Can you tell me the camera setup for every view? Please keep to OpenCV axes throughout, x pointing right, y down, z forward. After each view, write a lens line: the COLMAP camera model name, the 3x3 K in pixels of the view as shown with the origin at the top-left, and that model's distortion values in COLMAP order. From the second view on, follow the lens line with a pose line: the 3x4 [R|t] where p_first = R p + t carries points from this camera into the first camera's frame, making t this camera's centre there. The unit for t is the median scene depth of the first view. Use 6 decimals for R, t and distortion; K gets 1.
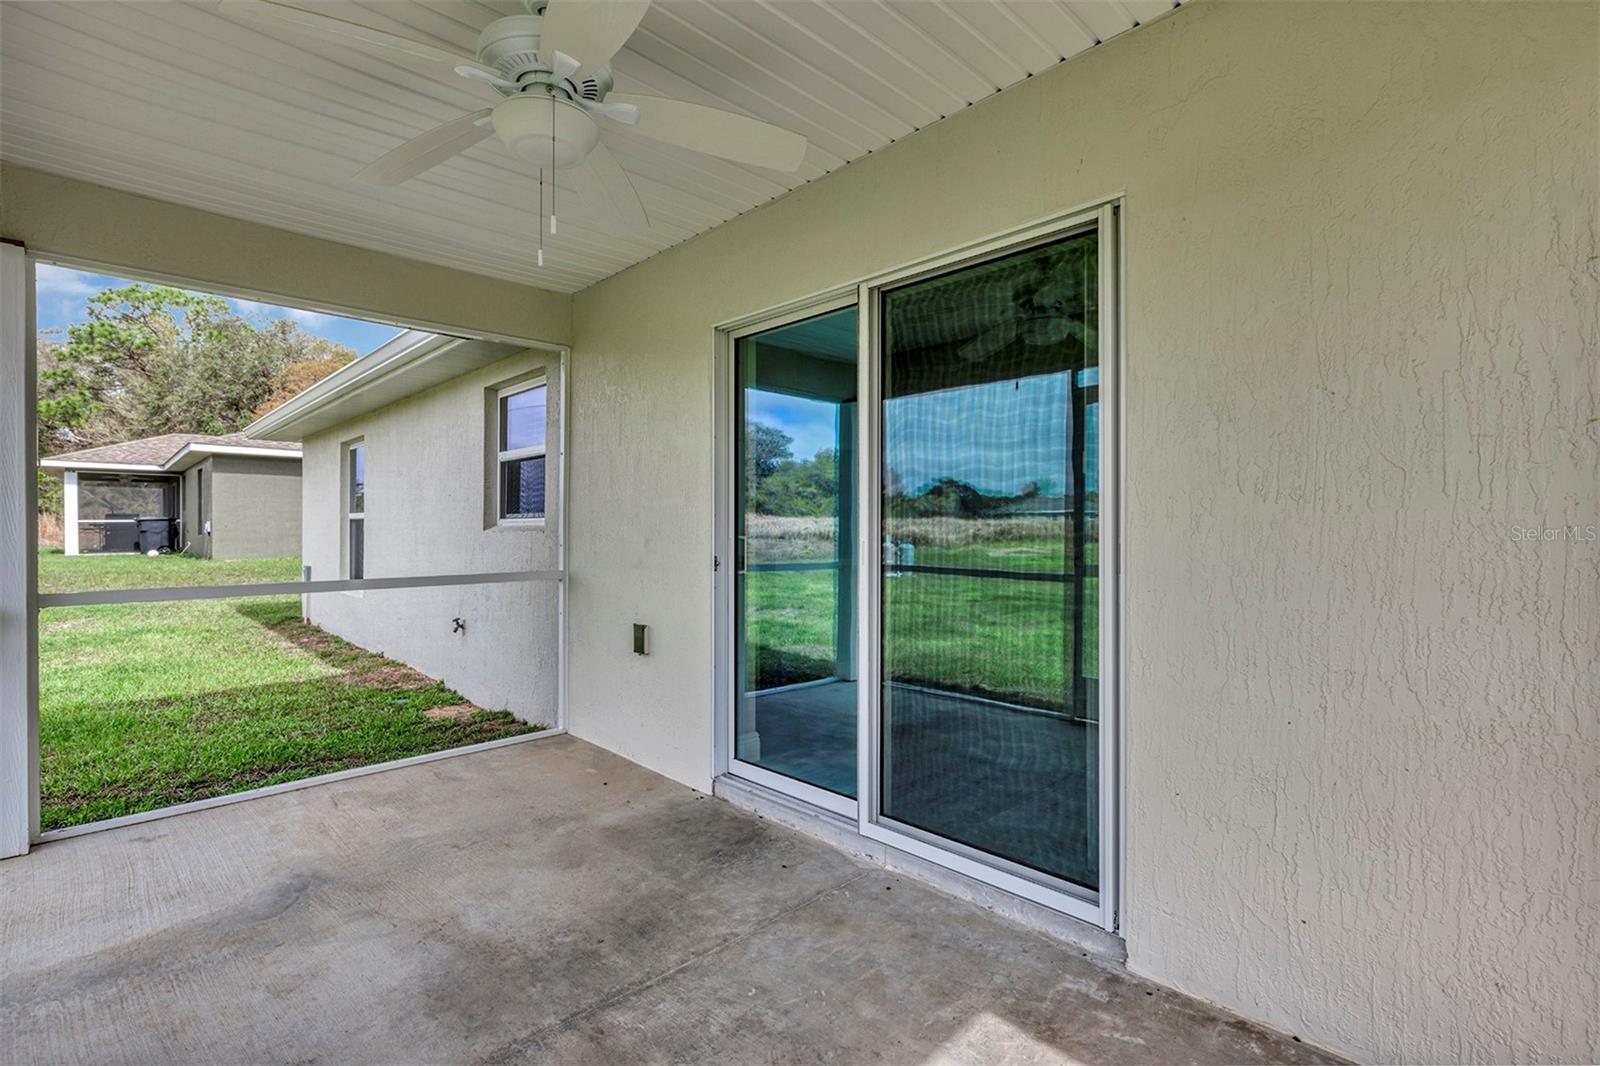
lens RADIAL K [[765.5, 0, 794.6], [0, 765.5, 535.4], [0, 0, 1]] dist [-0.003557, 0.000150]
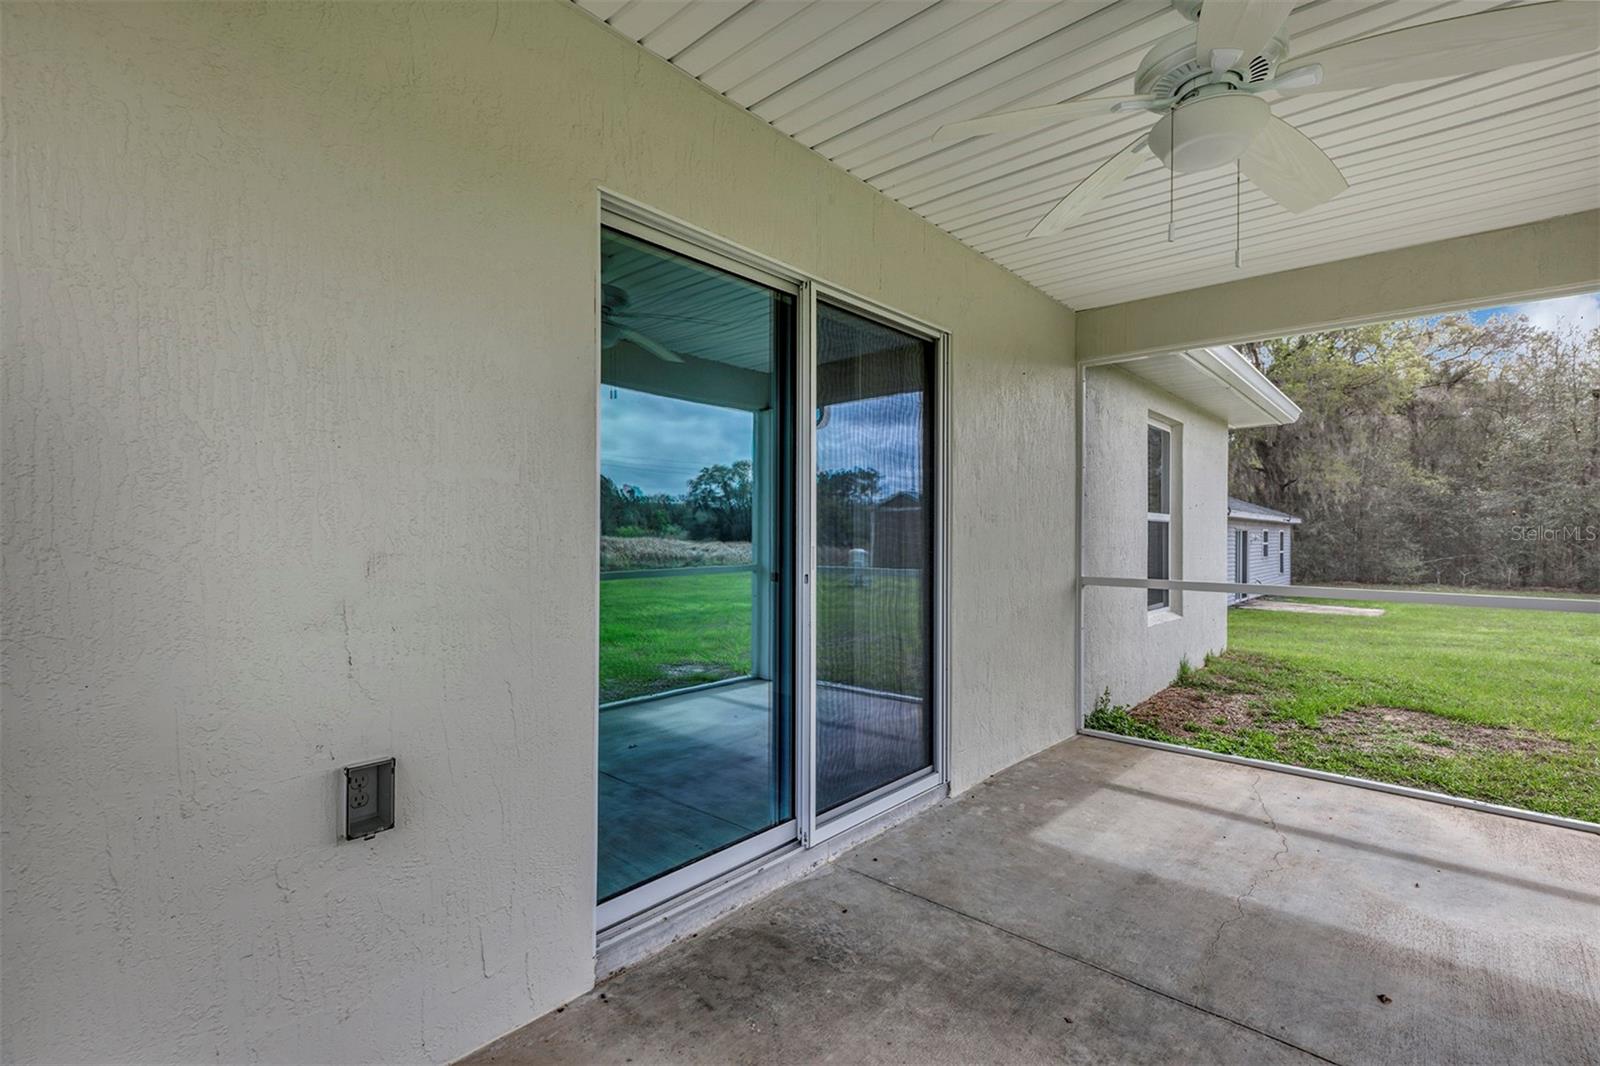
lens RADIAL K [[718.4, 0, 793.9], [0, 718.4, 527.6], [0, 0, 1]] dist [0.004636, 0.000179]
pose [[-0.075782, 0.004863, 0.997113, -0.871456], [0.003587, 0.999983, -0.004605, -0.012740], [-0.997118, 0.003227, -0.075798, 1.149457]]
